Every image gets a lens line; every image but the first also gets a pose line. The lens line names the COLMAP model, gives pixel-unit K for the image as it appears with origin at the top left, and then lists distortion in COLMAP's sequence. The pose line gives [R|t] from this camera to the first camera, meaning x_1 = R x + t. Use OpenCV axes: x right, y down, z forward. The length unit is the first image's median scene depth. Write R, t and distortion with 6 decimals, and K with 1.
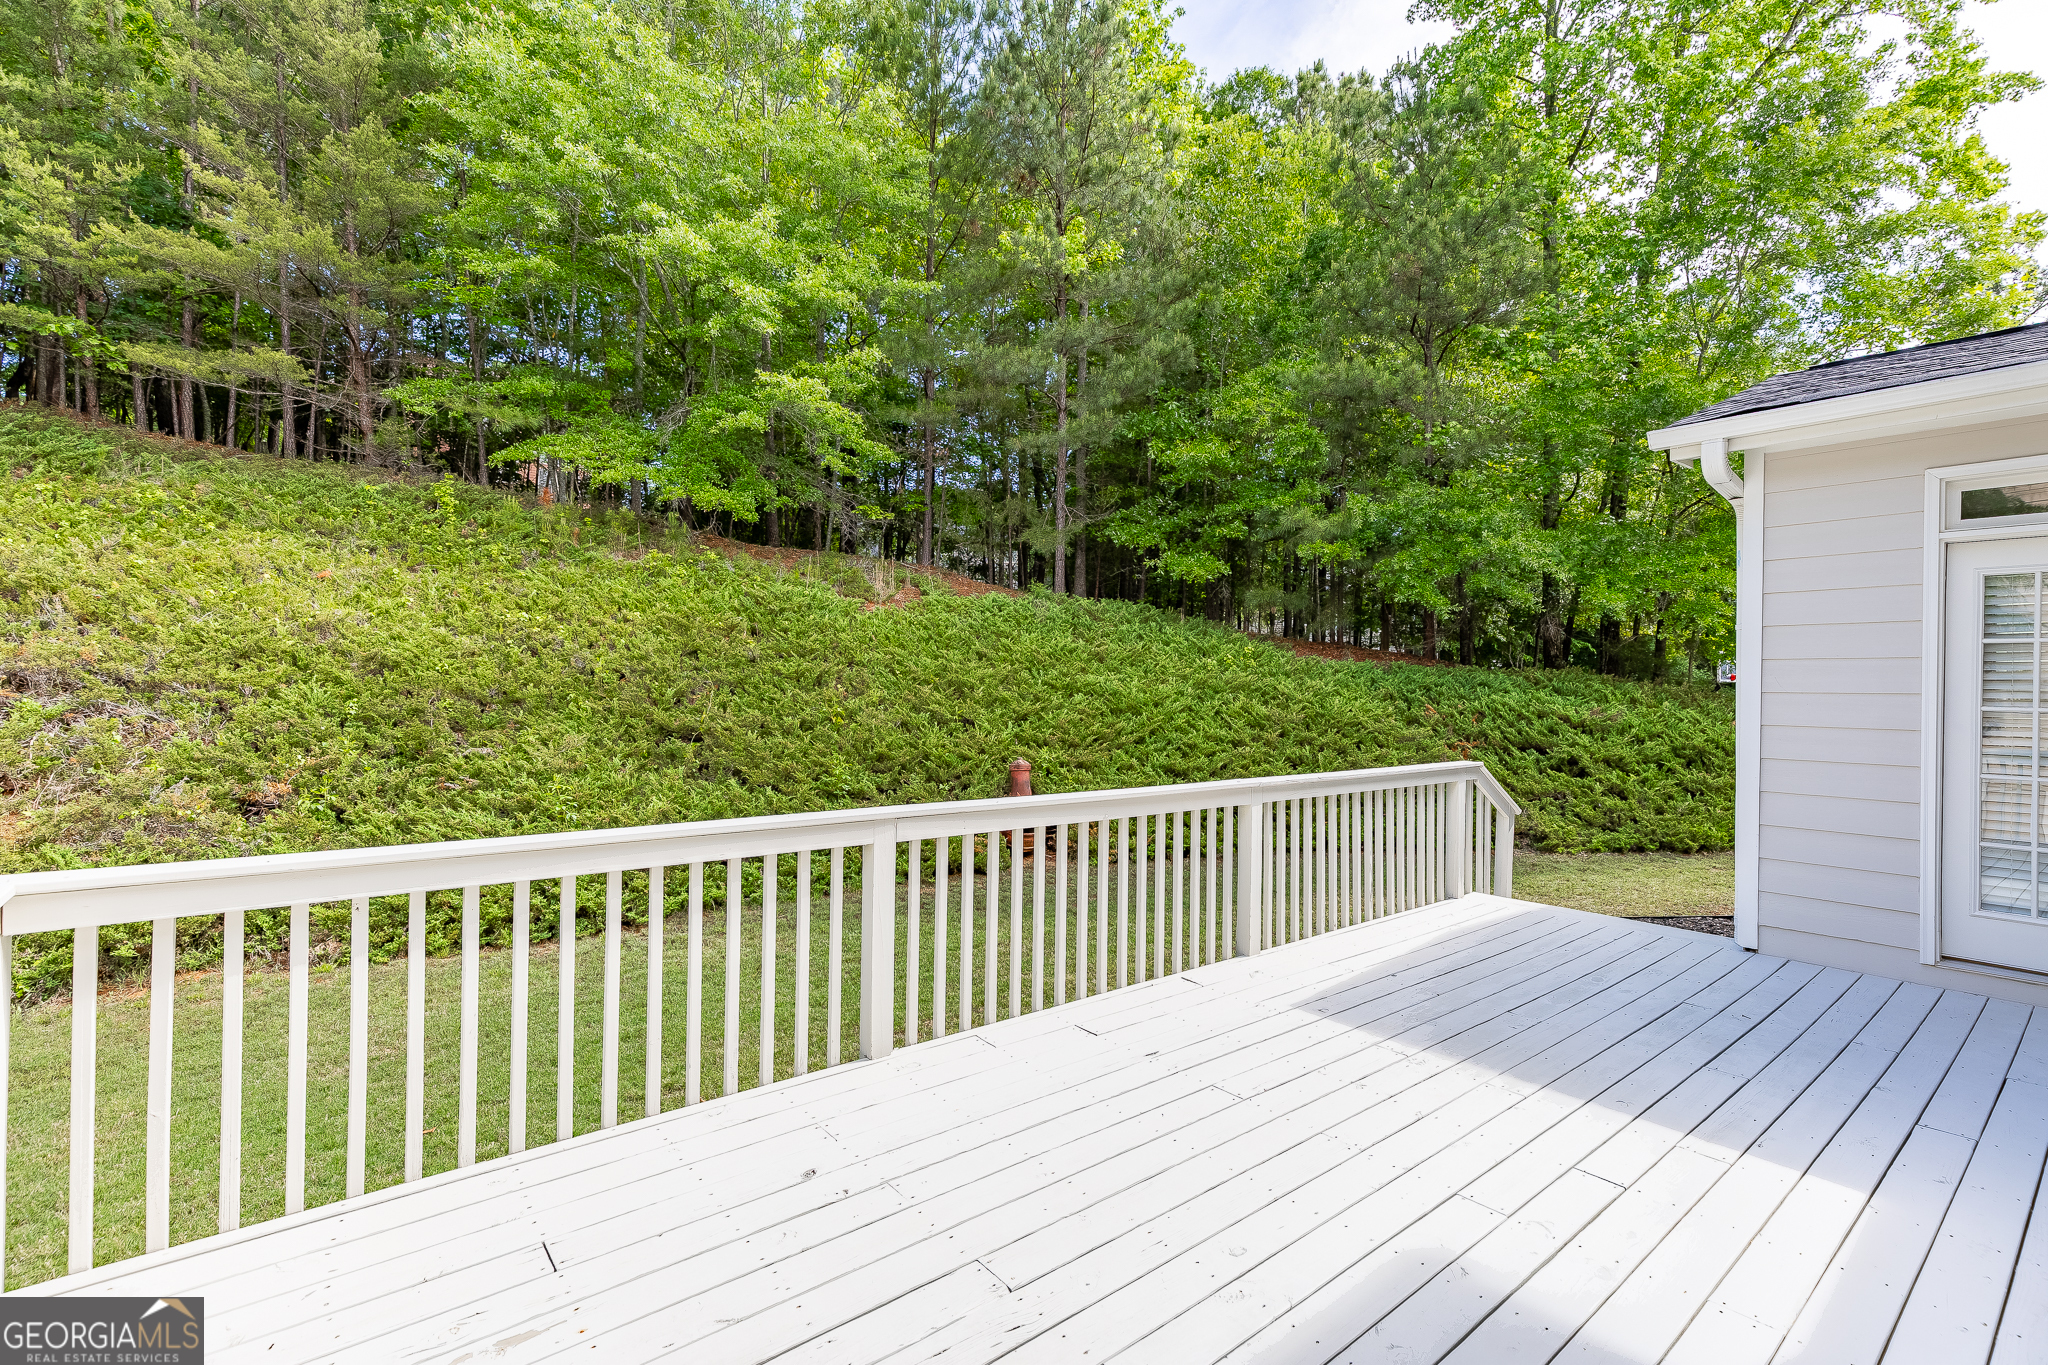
lens RADIAL K [[938.0, 0, 1029.7], [0, 938.0, 680.6], [0, 0, 1]] dist [0.010114, -0.000069]
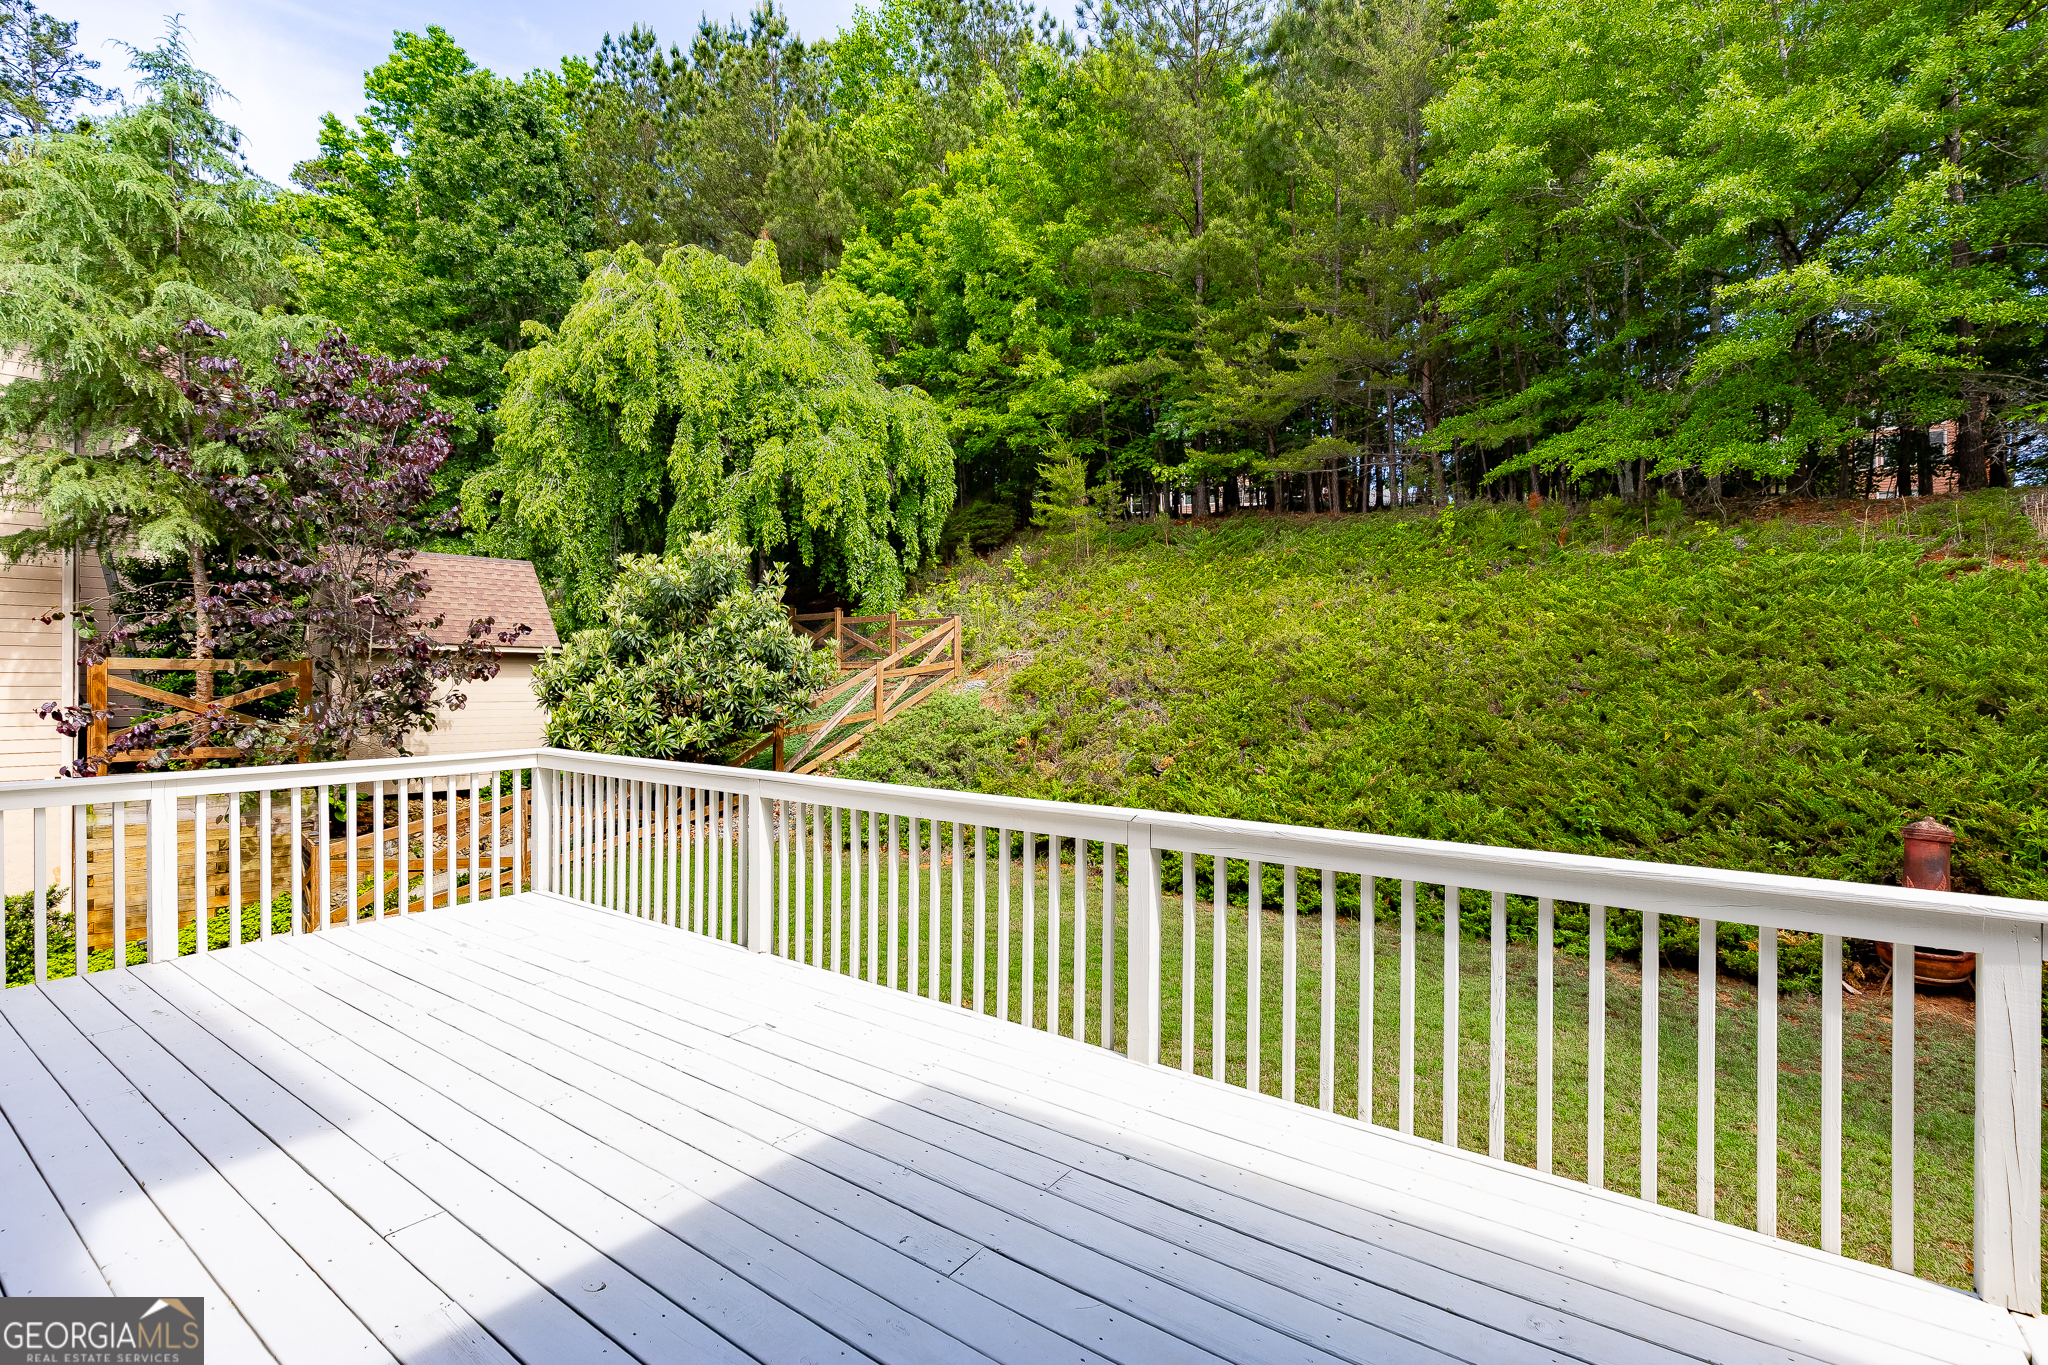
lens RADIAL K [[938.0, 0, 1029.7], [0, 938.0, 680.6], [0, 0, 1]] dist [0.010114, -0.000069]
pose [[0.250165, -0.010734, -0.968144, 0.529686], [-0.005934, 0.999903, -0.012620, 0.010566], [0.968185, 0.008902, 0.250076, 0.439848]]
